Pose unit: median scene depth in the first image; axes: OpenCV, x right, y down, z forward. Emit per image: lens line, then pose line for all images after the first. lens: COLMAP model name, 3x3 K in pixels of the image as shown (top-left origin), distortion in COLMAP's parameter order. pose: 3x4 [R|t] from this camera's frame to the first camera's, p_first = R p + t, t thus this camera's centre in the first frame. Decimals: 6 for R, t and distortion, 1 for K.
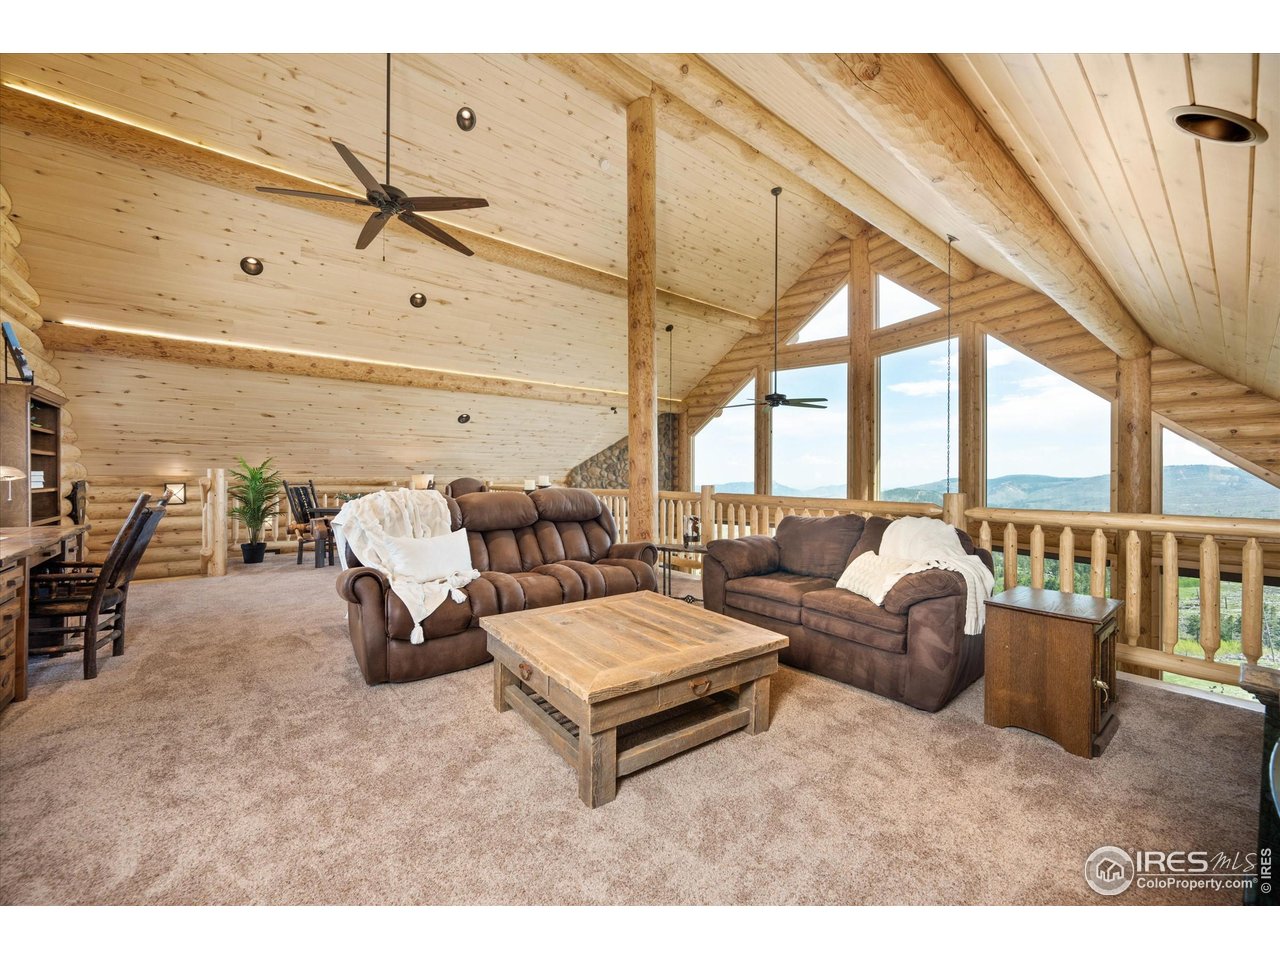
lens RADIAL K [[515.9, 0, 630.7], [0, 515.9, 474.7], [0, 0, 1]] dist [0.000495, 0.000161]
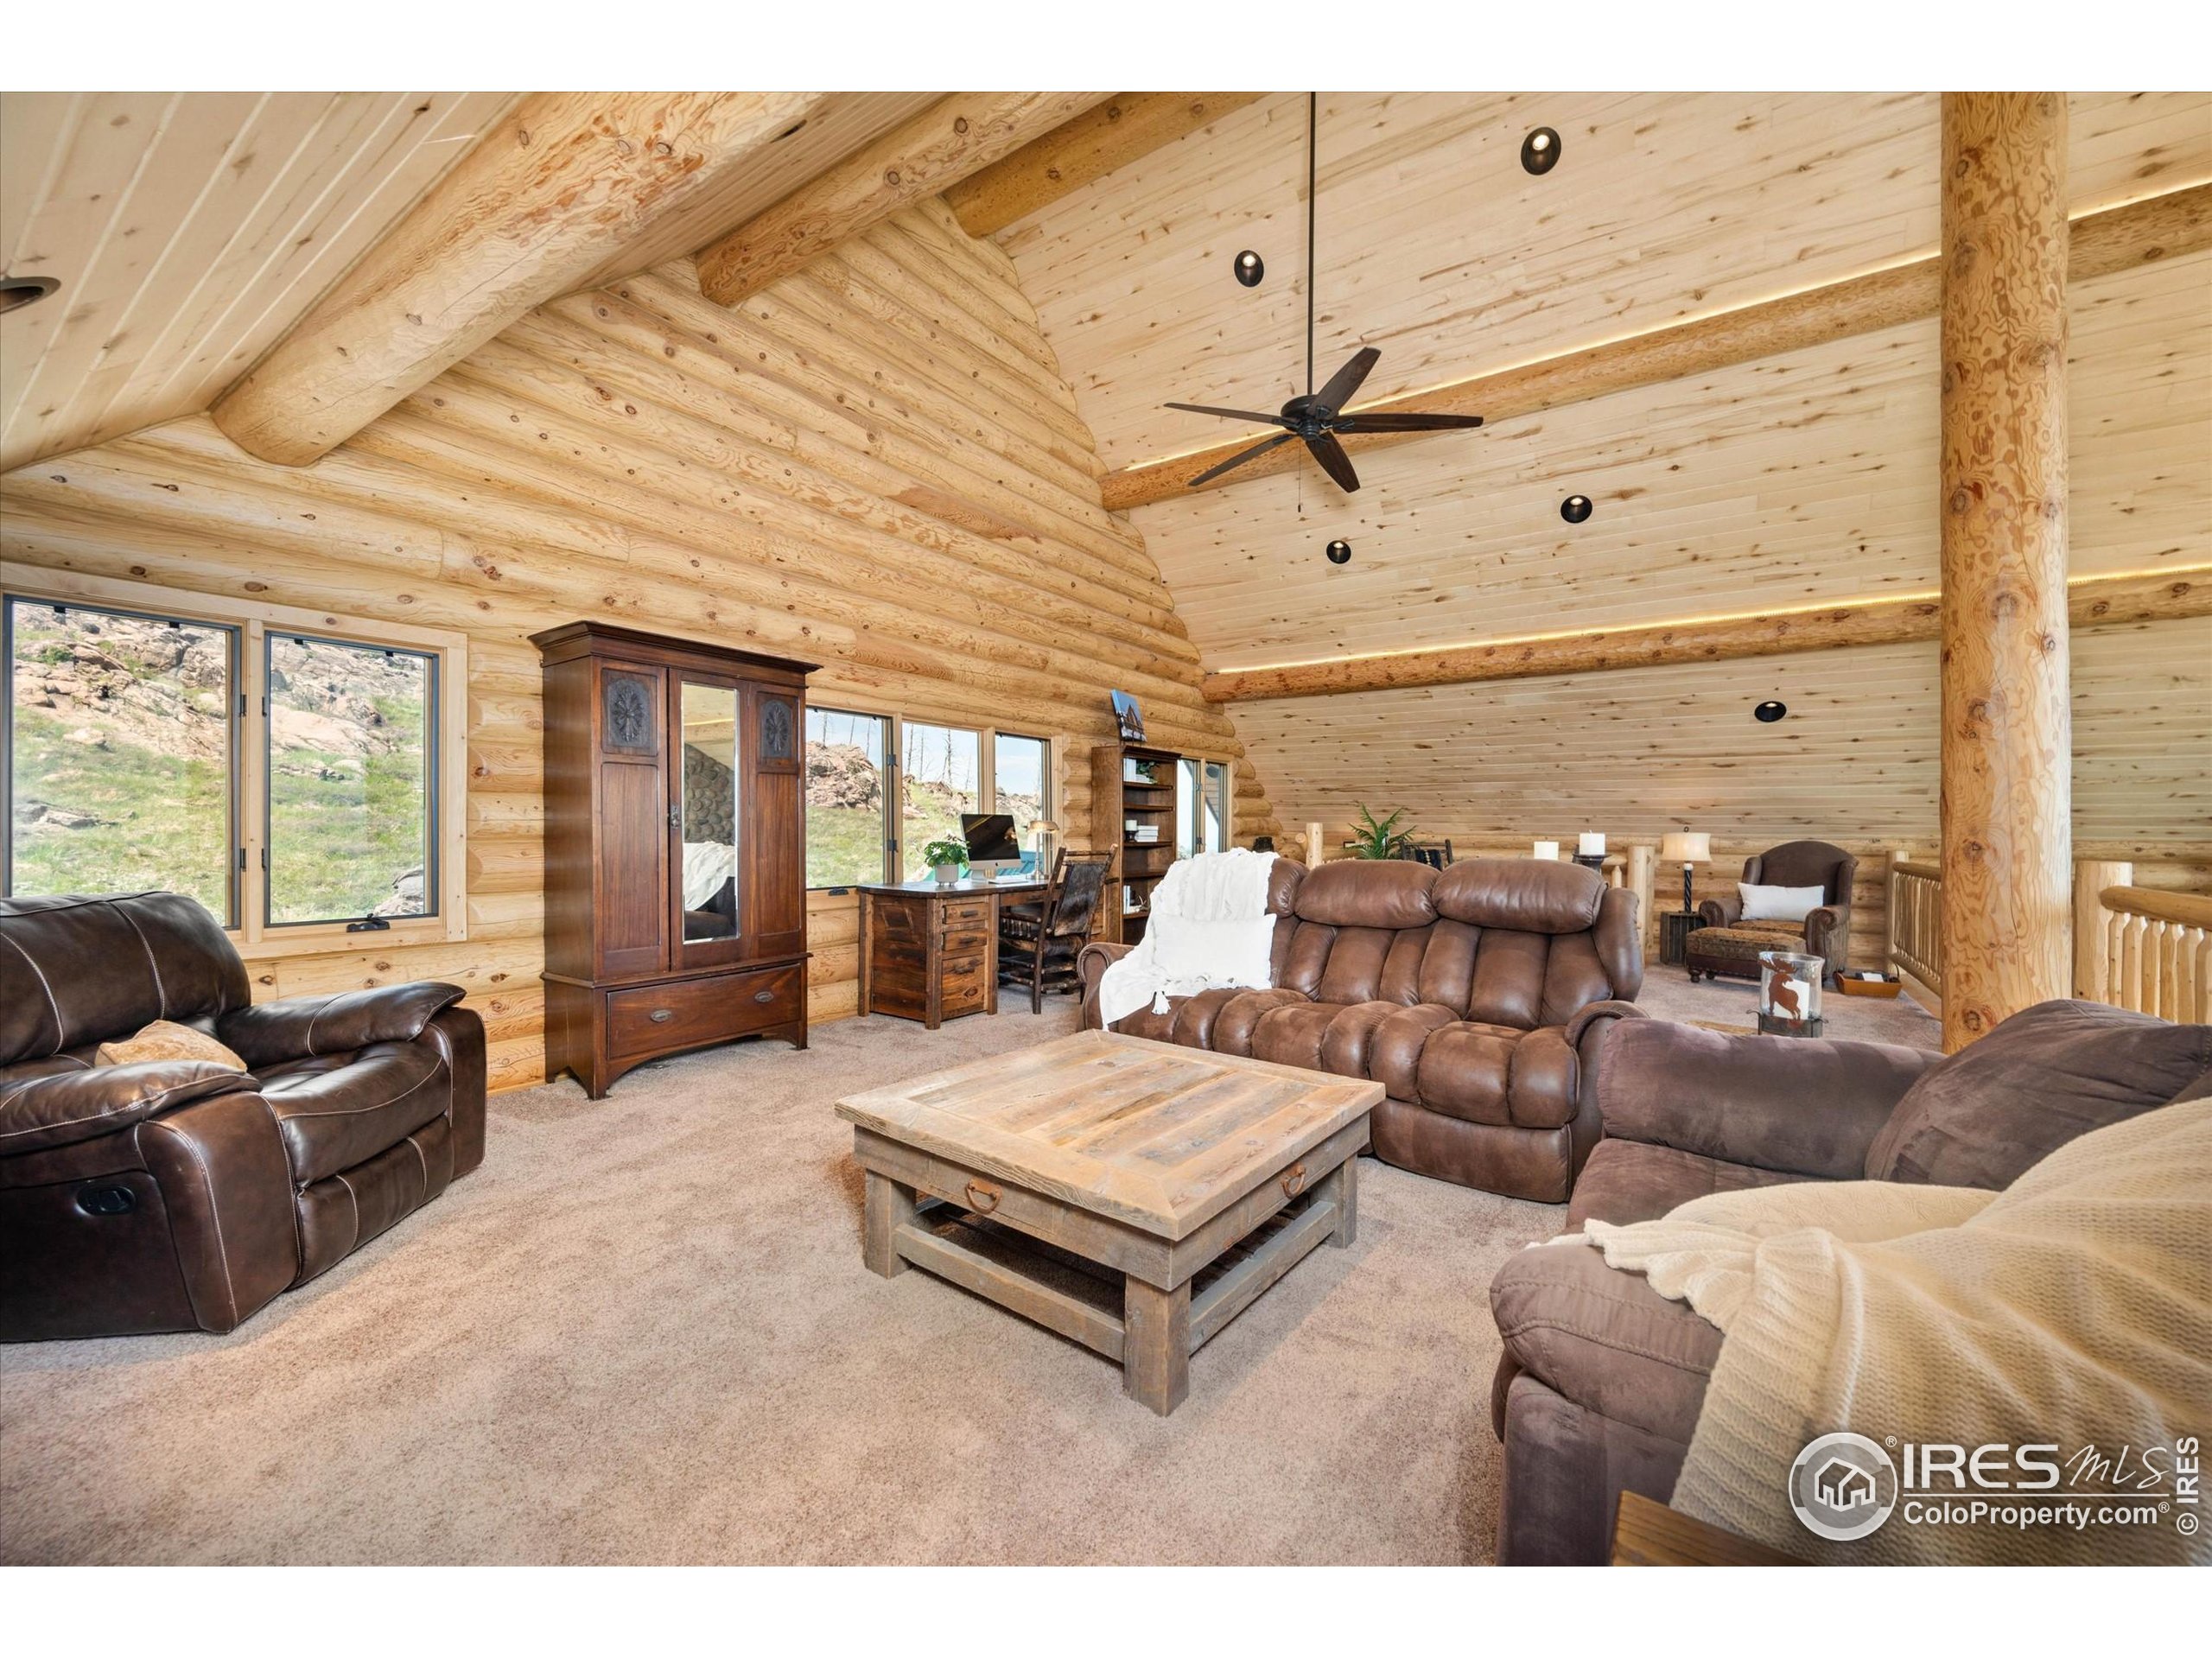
lens RADIAL K [[891.6, 0, 1090.0], [0, 891.6, 820.4], [0, 0, 1]] dist [0.000495, 0.000161]
pose [[0.258274, -0.008701, -0.966032, 0.419469], [-0.009674, 0.999886, -0.011592, 0.003567], [0.966023, 0.012339, 0.258161, 0.323050]]
